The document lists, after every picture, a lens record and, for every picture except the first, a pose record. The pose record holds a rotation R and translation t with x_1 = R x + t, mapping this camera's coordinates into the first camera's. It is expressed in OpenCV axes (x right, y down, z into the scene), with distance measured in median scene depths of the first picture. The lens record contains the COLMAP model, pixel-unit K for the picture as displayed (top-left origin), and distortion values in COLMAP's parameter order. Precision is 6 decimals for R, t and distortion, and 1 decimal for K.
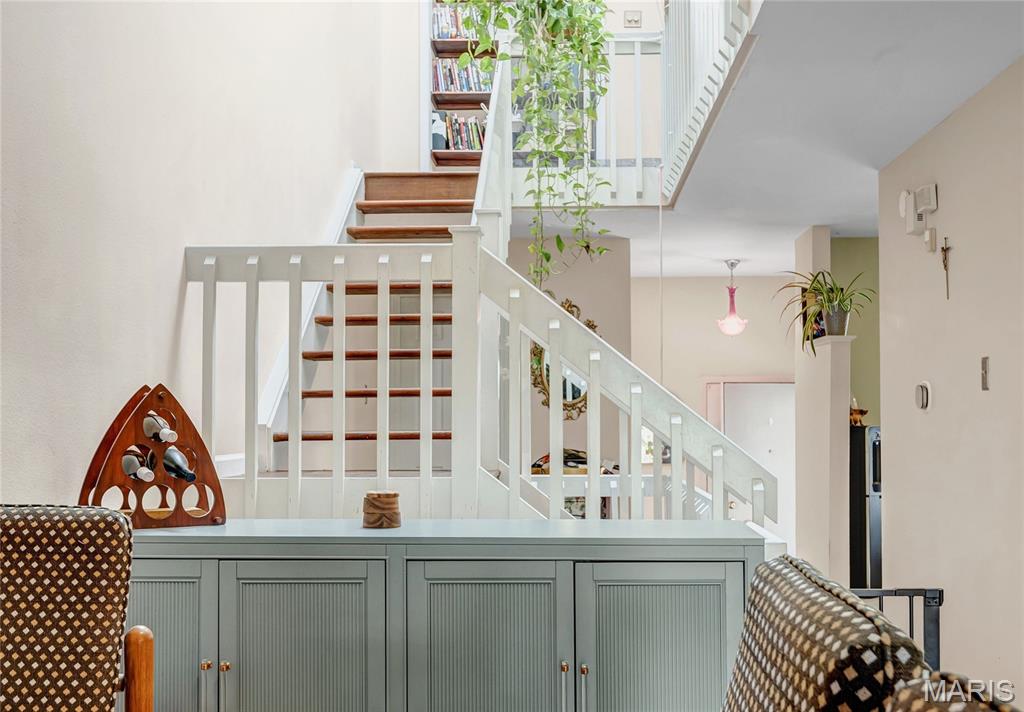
lens RADIAL K [[1142.0, 0, 515.6], [0, 1142.0, 367.1], [0, 0, 1]] dist [0.017048, 0.000000]
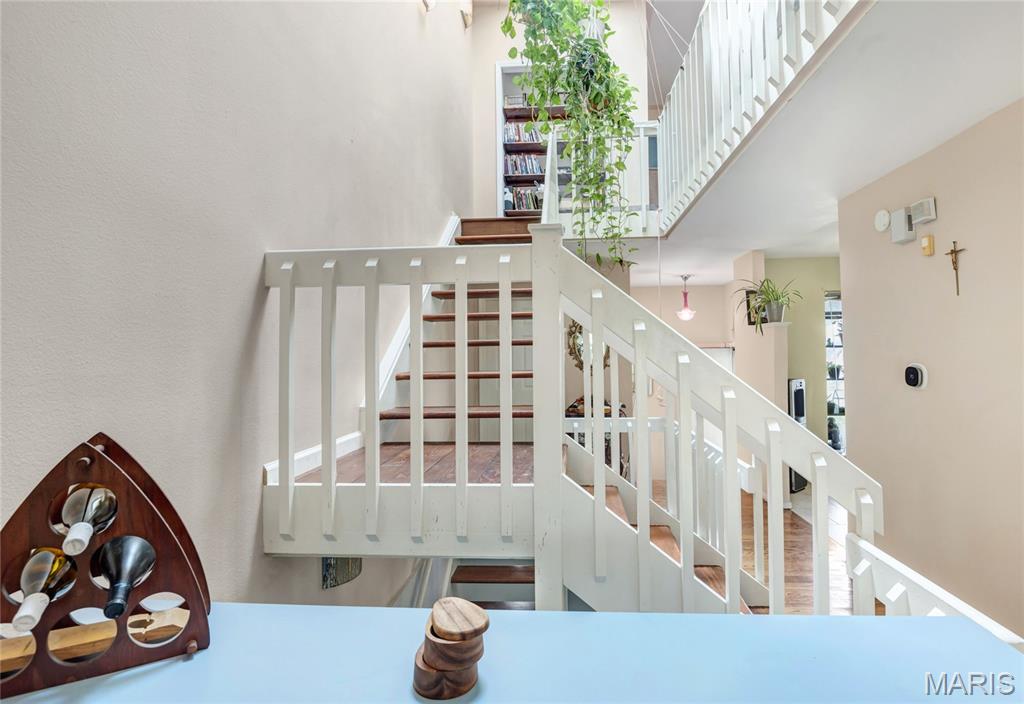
lens RADIAL K [[476.9, 0, 522.7], [0, 476.9, 325.6], [0, 0, 1]] dist [0.004770, -0.000450]
pose [[0.999396, -0.012084, -0.032590, -0.031544], [0.011808, 0.999893, -0.008654, -0.021877], [0.032691, 0.008264, 0.999431, 0.372357]]
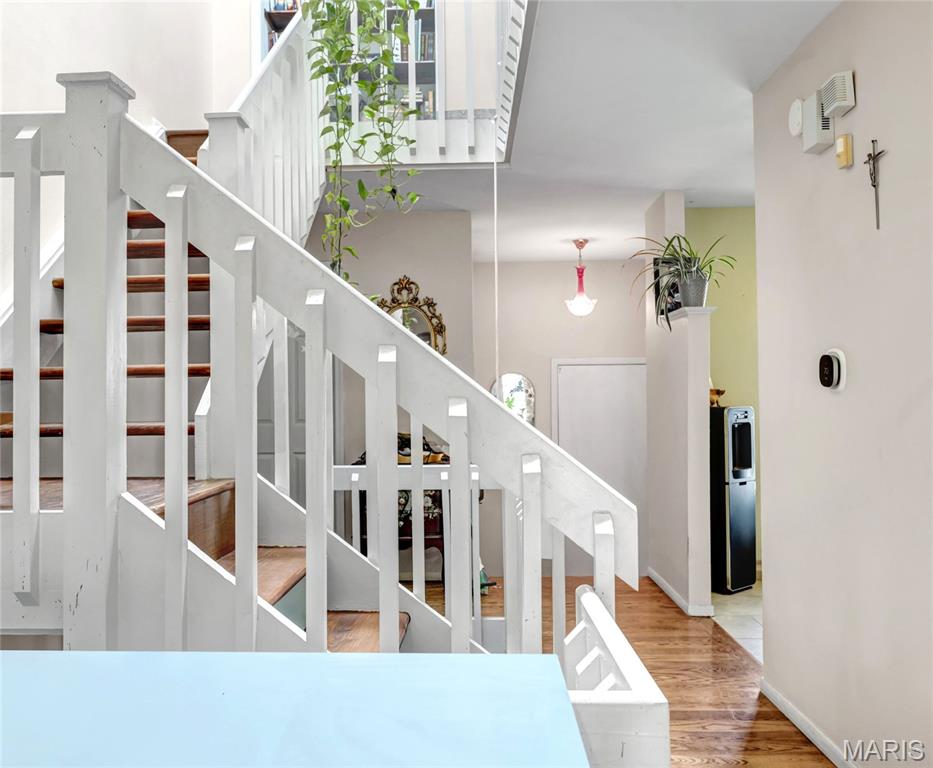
lens RADIAL K [[804.6, 0, 425.5], [0, 804.6, 358.2], [0, 0, 1]] dist [0.009207, 0.005753]
pose [[0.999836, -0.007982, -0.016269, 0.081393], [0.007900, 0.999956, -0.005093, 0.014249], [0.016309, 0.004963, 0.999855, 0.372162]]
